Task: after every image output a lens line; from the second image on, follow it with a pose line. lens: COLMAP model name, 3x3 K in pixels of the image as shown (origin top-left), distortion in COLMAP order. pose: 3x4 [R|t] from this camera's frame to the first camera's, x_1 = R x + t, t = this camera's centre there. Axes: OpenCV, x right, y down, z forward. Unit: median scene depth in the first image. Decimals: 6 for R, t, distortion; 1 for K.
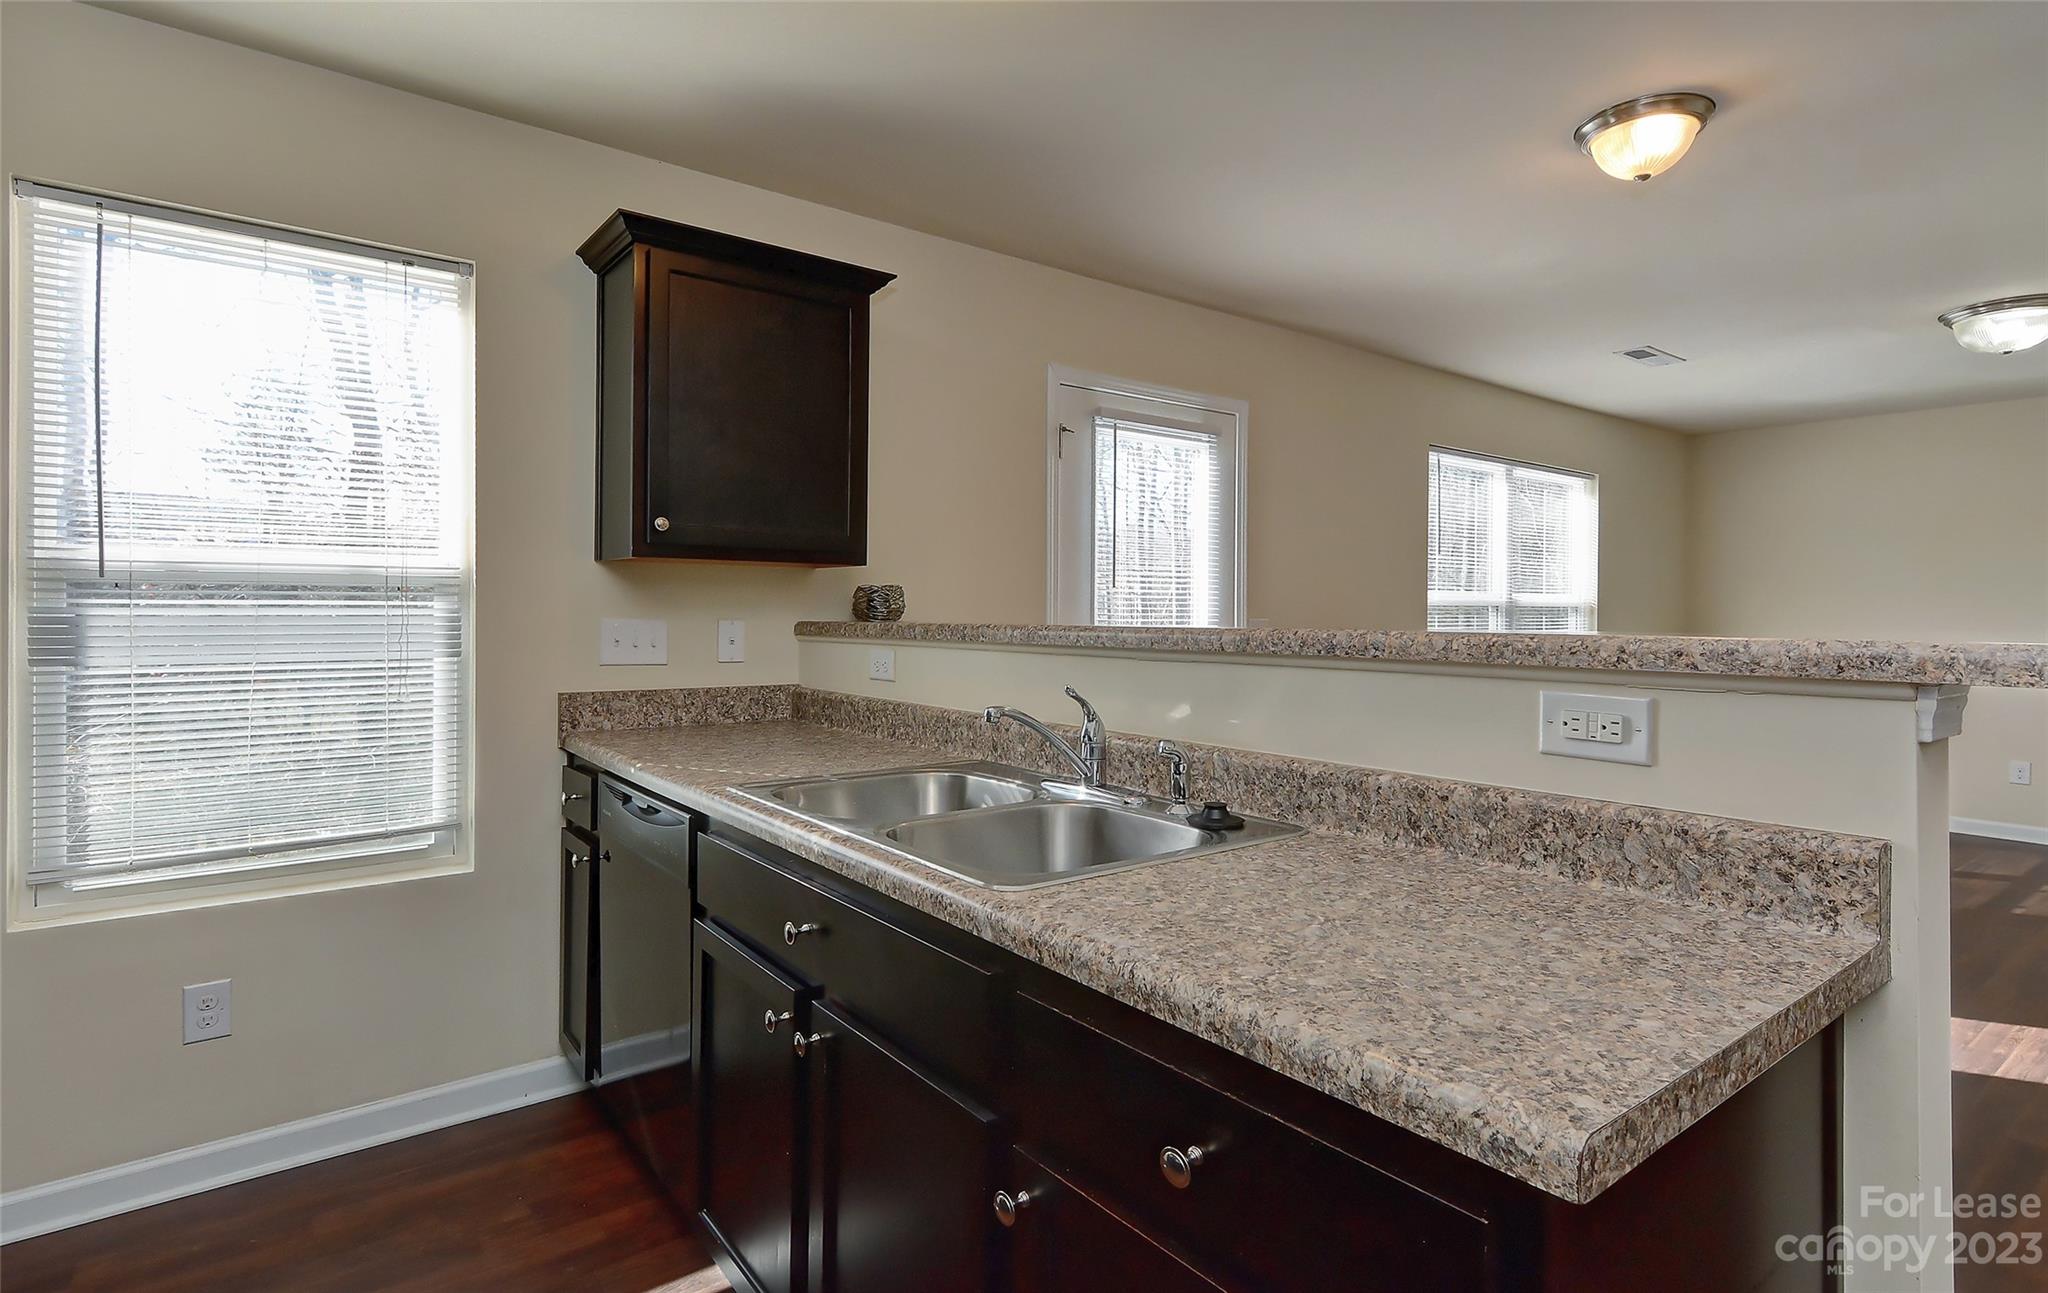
lens RADIAL K [[974.6, 0, 1033.9], [0, 974.6, 559.4], [0, 0, 1]] dist [-0.006652, -0.000483]
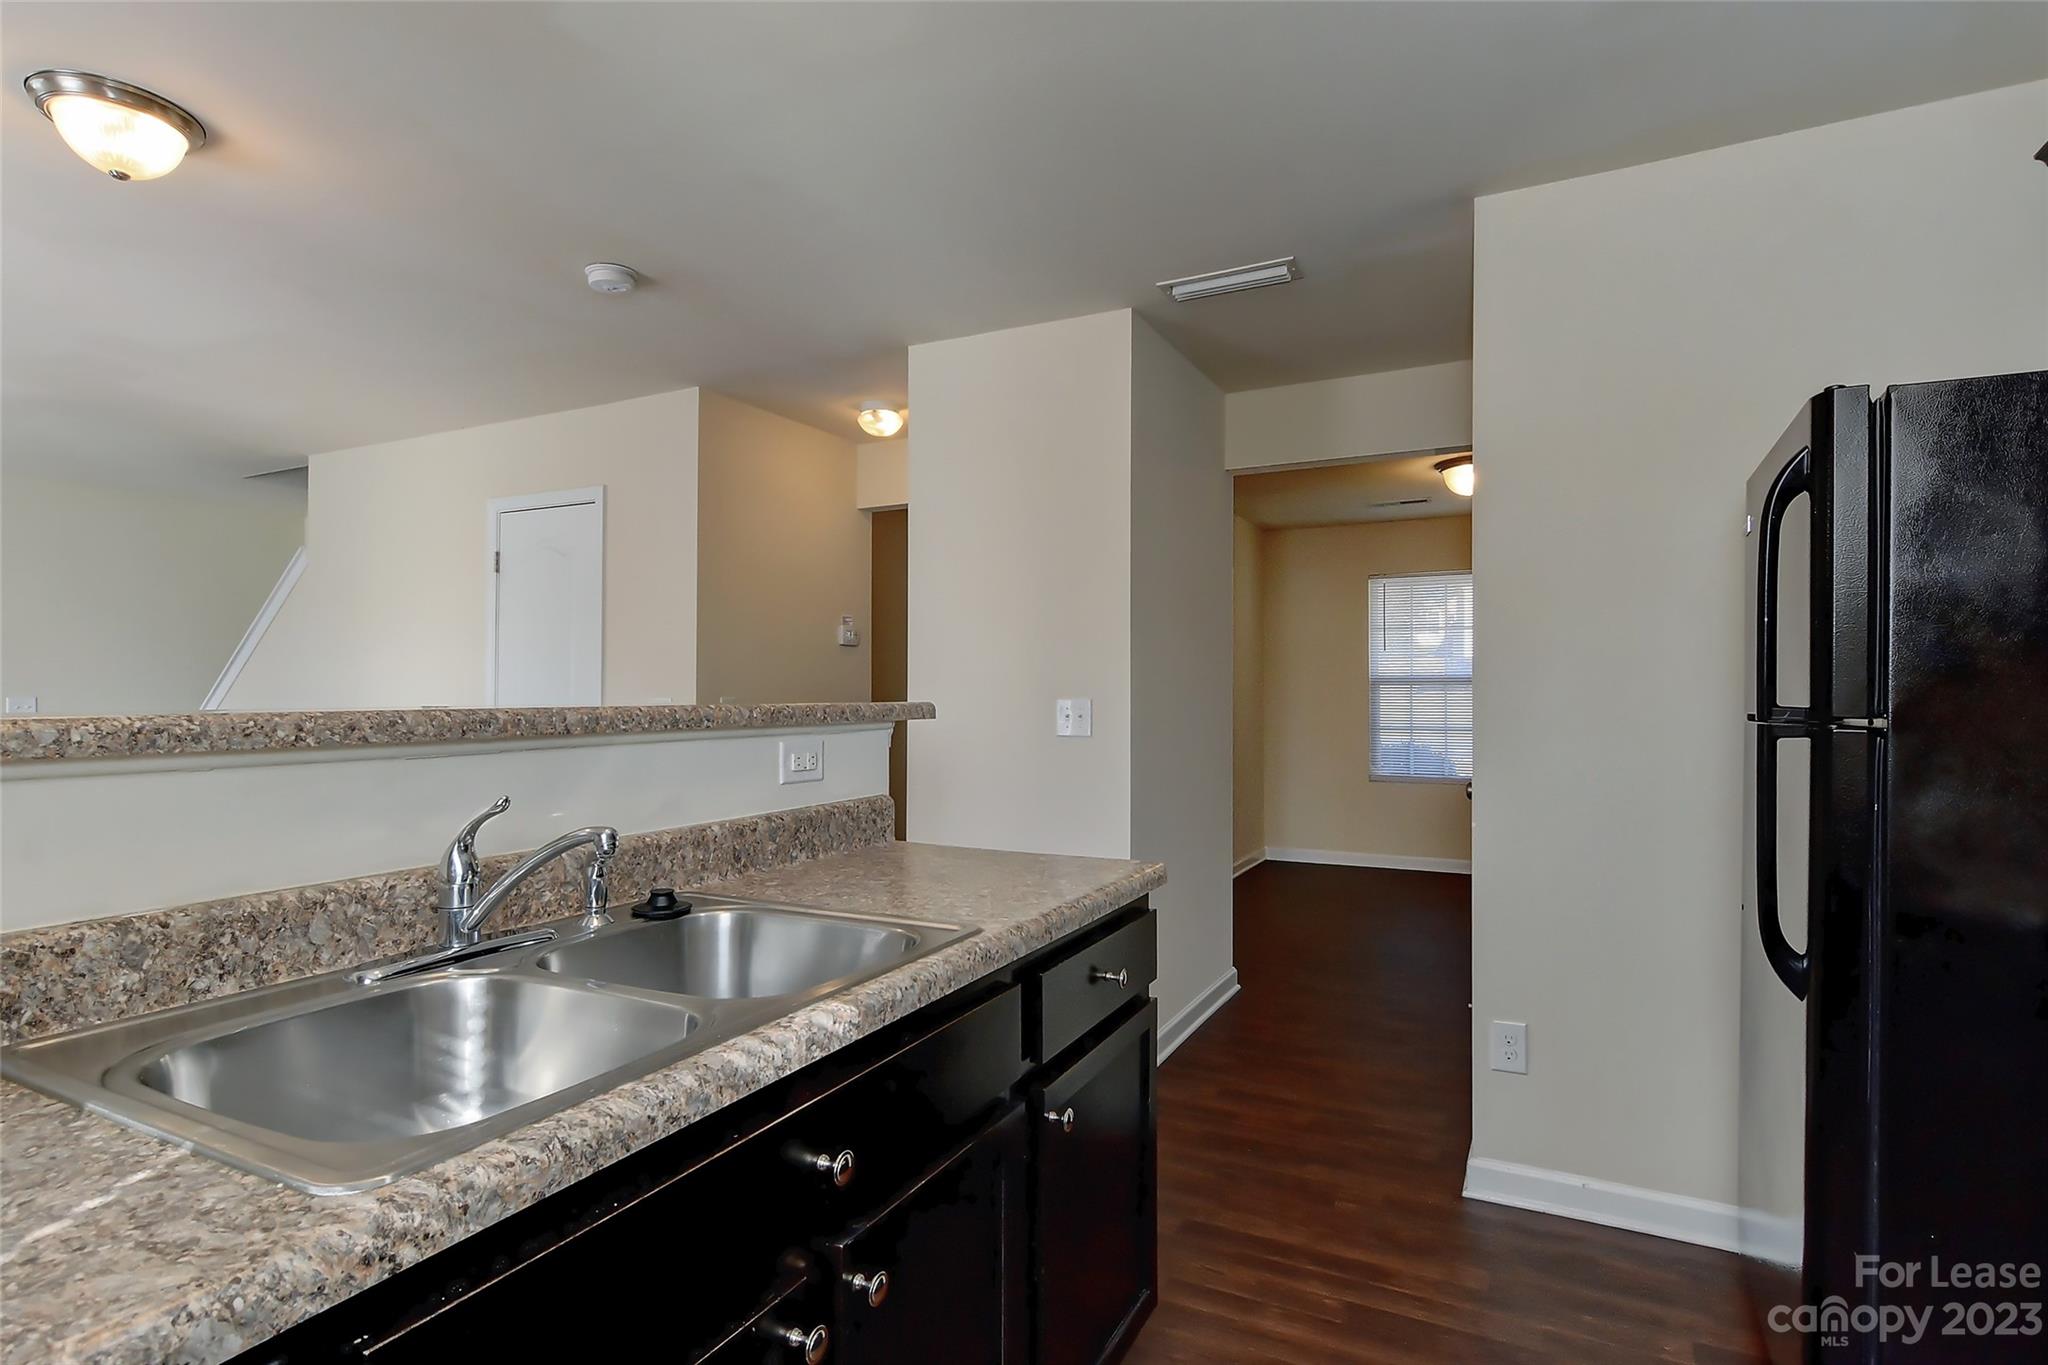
lens RADIAL K [[1056.9, 0, 1030.7], [0, 1056.9, 695.0], [0, 0, 1]] dist [0.000595, -0.002413]
pose [[-0.416531, -0.007194, 0.909093, -0.673349], [-0.046625, 0.998822, -0.013459, 0.044777], [-0.907925, -0.047992, -0.416376, 0.839464]]
